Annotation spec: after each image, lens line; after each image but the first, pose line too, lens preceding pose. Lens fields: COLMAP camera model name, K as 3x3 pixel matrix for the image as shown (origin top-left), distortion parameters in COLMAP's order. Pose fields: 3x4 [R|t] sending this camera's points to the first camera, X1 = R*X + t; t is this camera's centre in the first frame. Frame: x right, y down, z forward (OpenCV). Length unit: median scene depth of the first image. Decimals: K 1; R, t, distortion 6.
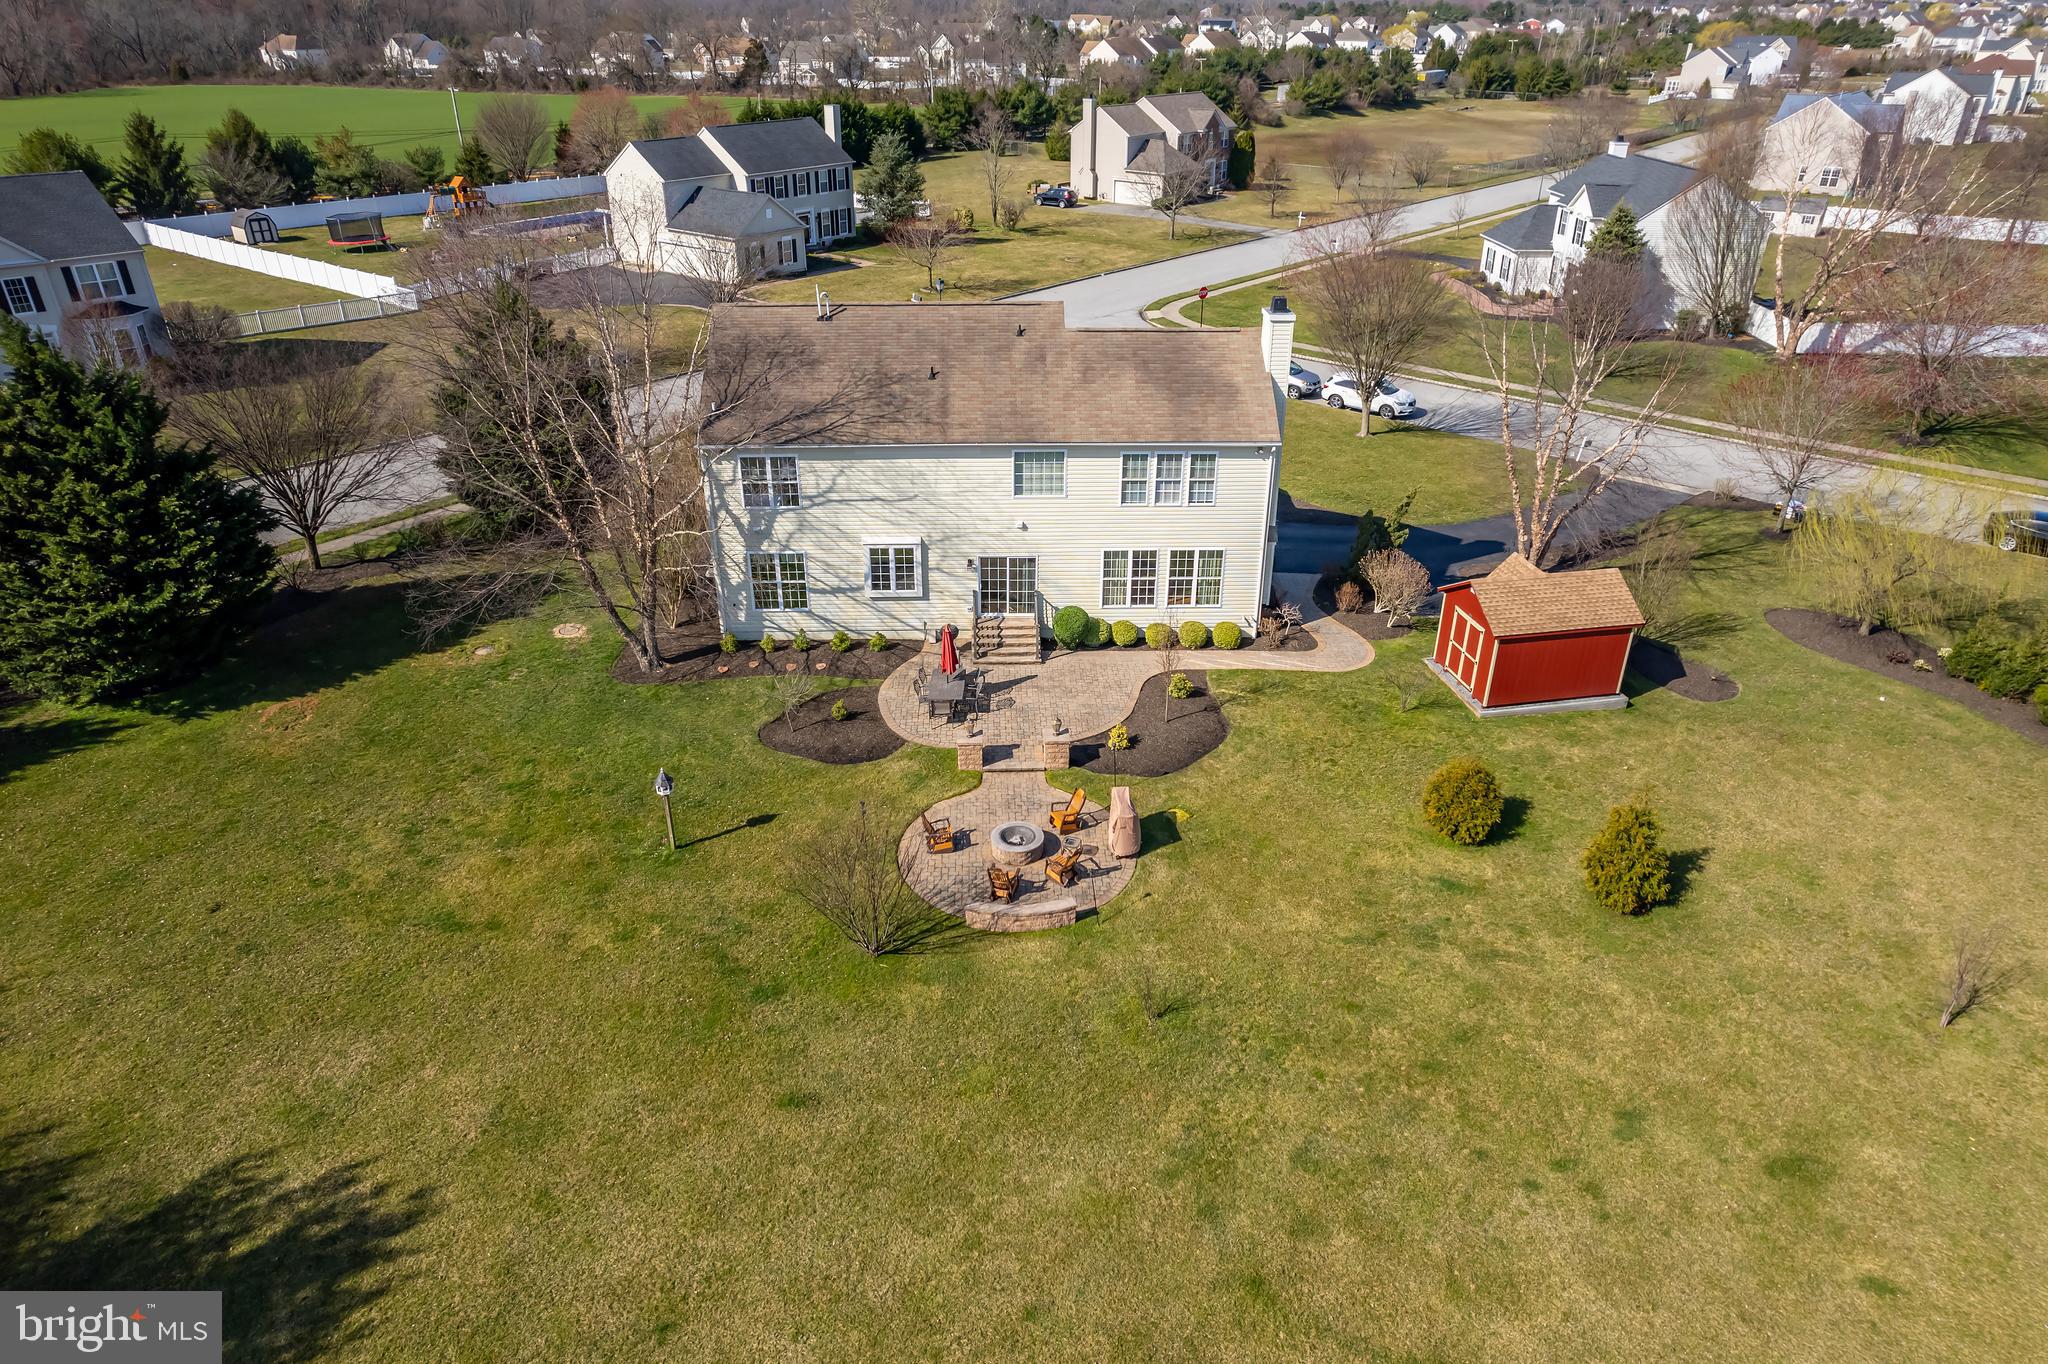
lens RADIAL K [[1324.9, 0, 1024.0], [0, 1324.9, 682.0], [0, 0, 1]] dist [-0.066692, 0.072403]
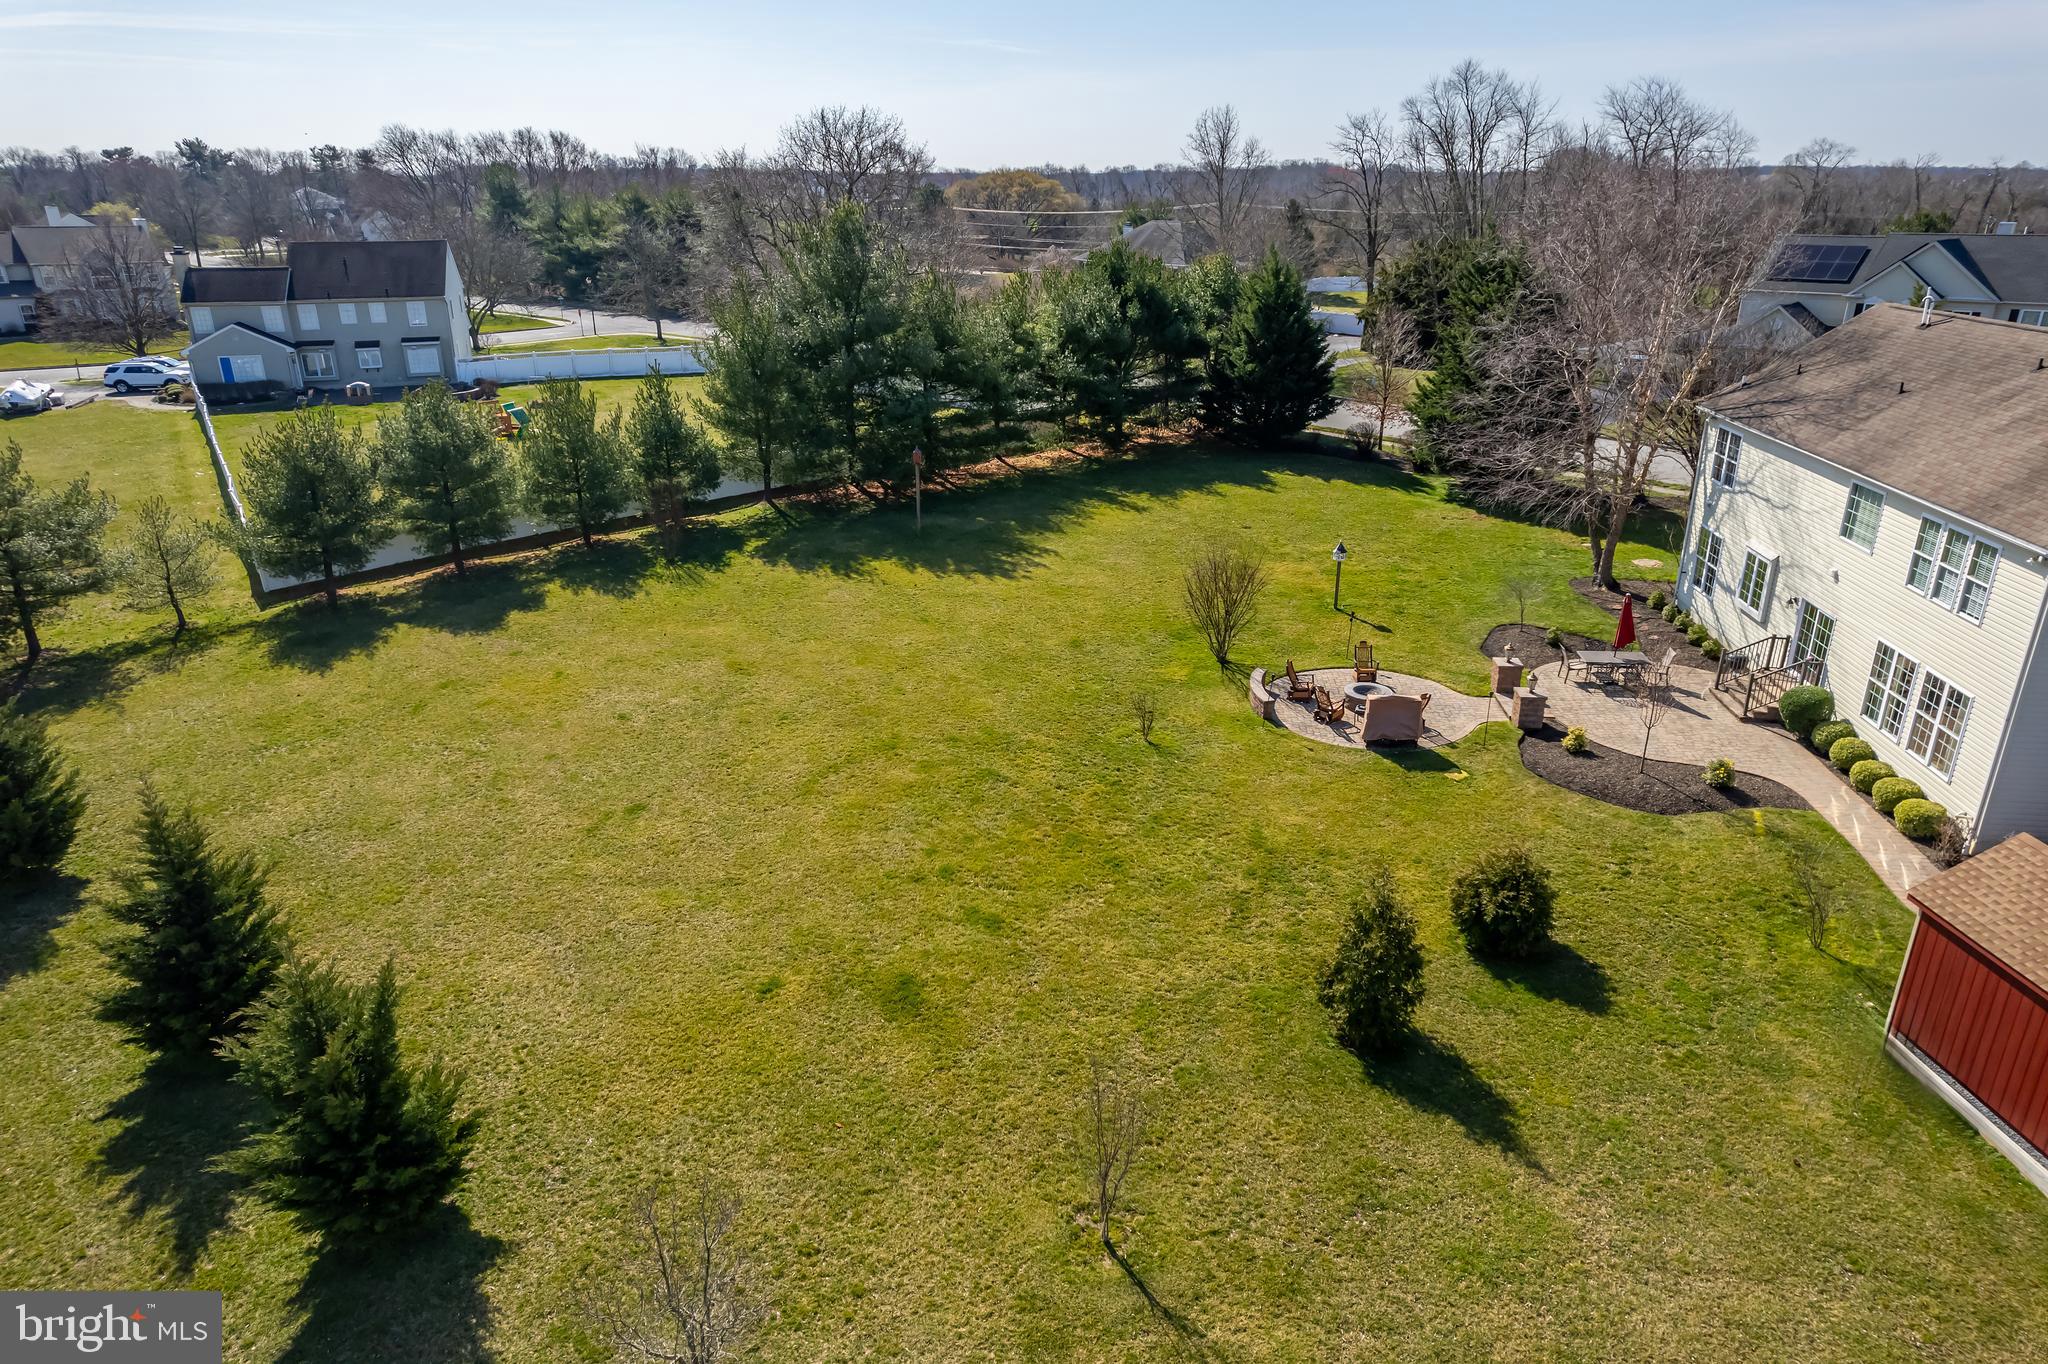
lens RADIAL K [[1317.5, 0, 1024.0], [0, 1317.5, 682.0], [0, 0, 1]] dist [-0.082443, 0.091276]
pose [[-0.125312, 0.354953, -0.926448, 0.828479], [-0.460796, 0.806153, 0.371192, -0.130051], [0.878615, 0.473418, 0.062541, 0.533656]]
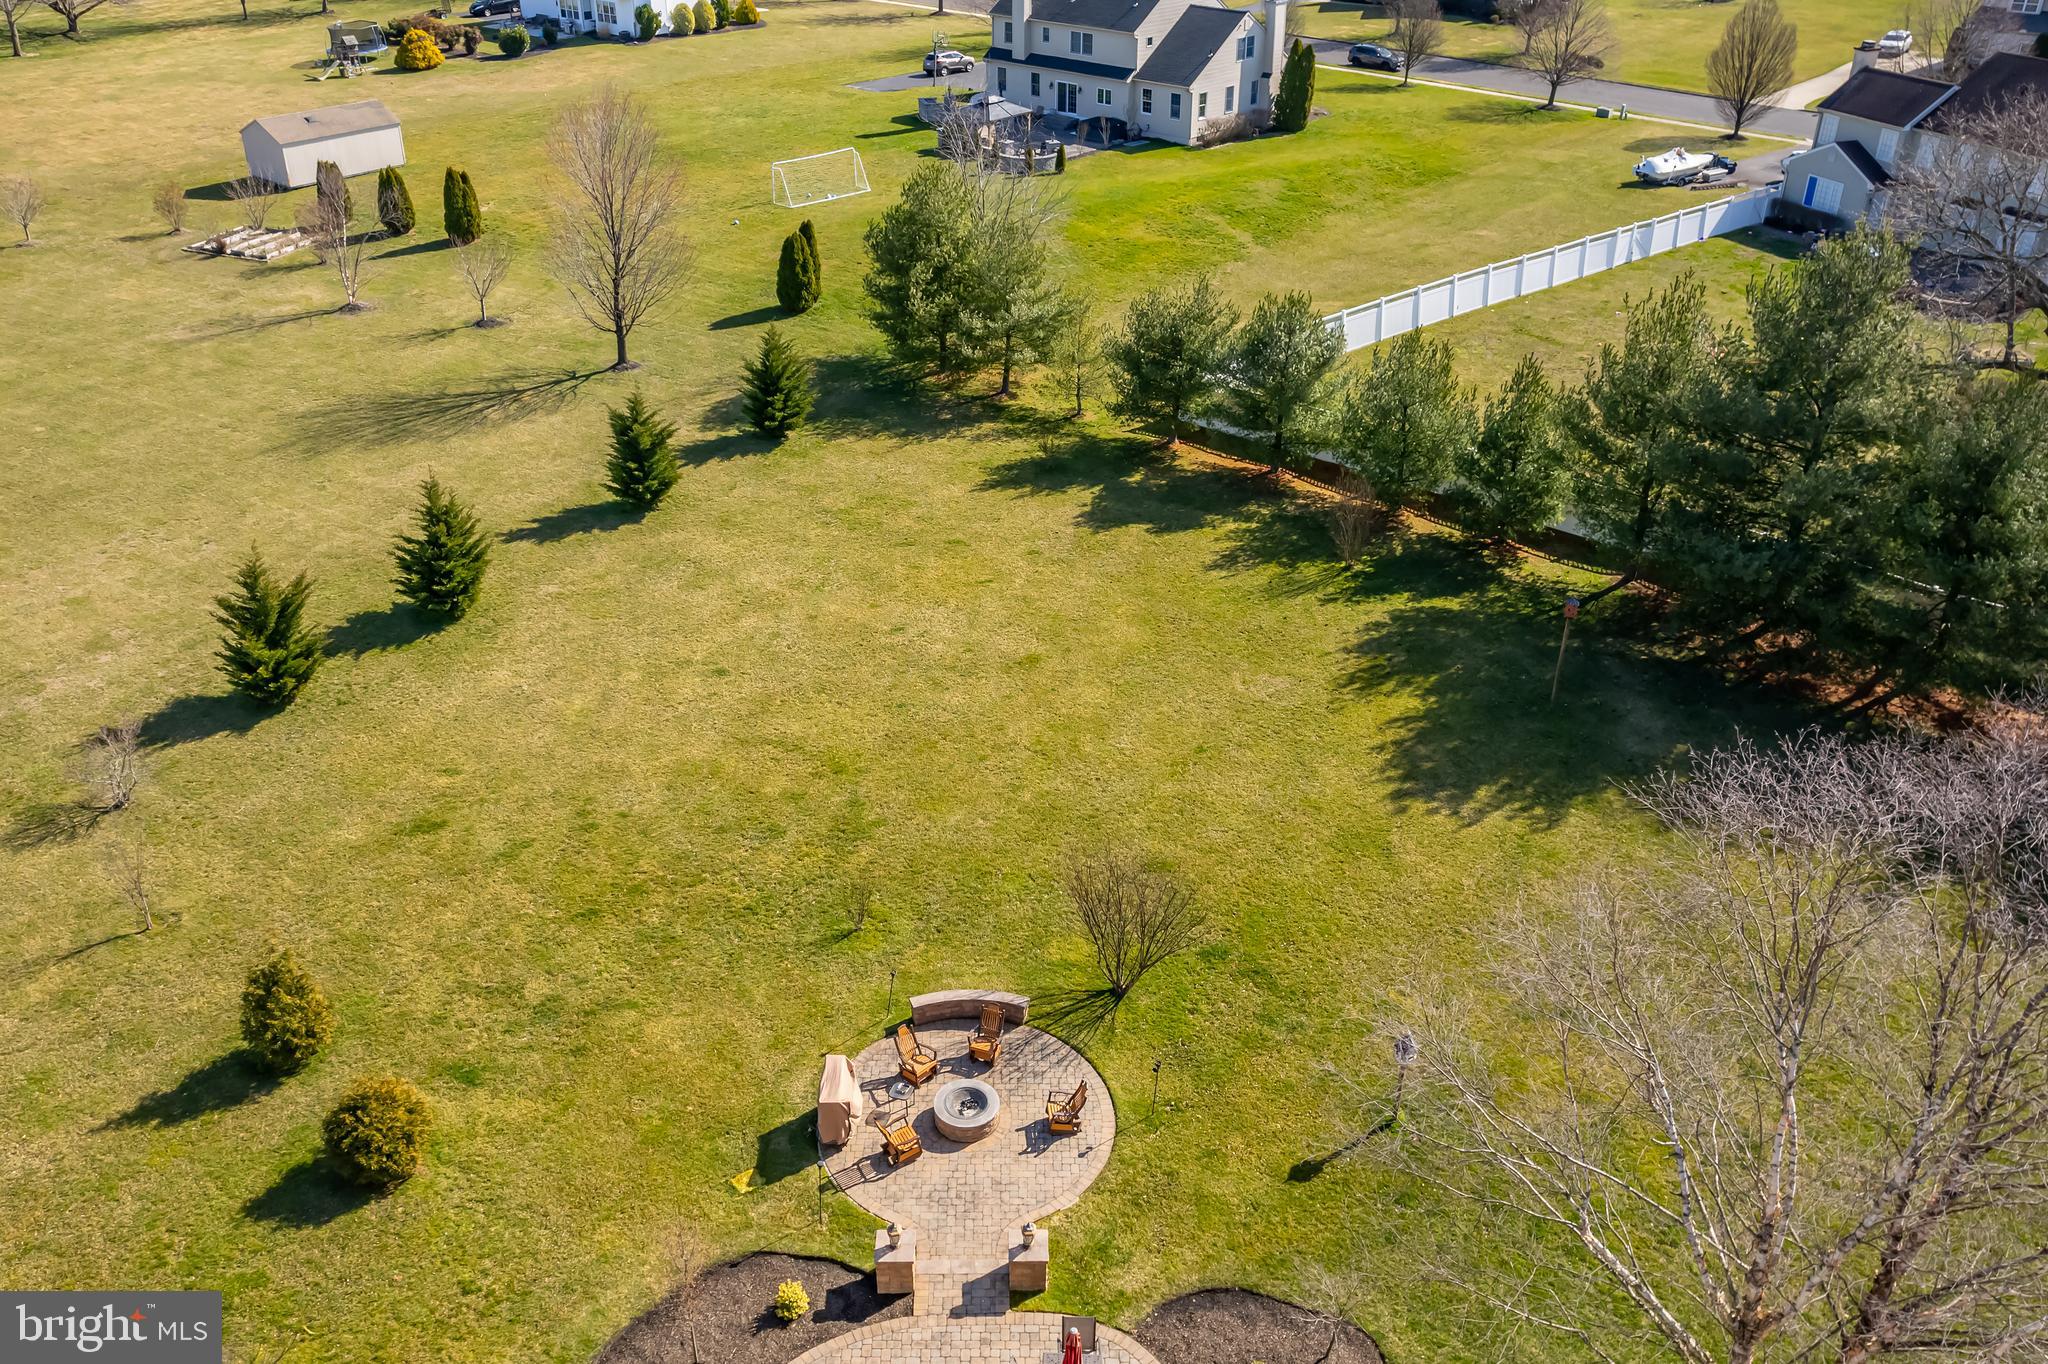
lens RADIAL K [[1650.8, 0, 1030.1], [0, 1650.8, 632.0], [0, 0, 1]] dist [-0.046111, 0.001043]
pose [[-0.999788, -0.014388, 0.014712, -0.042873], [0.004456, 0.546577, 0.837397, -0.697837], [-0.020090, 0.837285, -0.546397, 1.036338]]
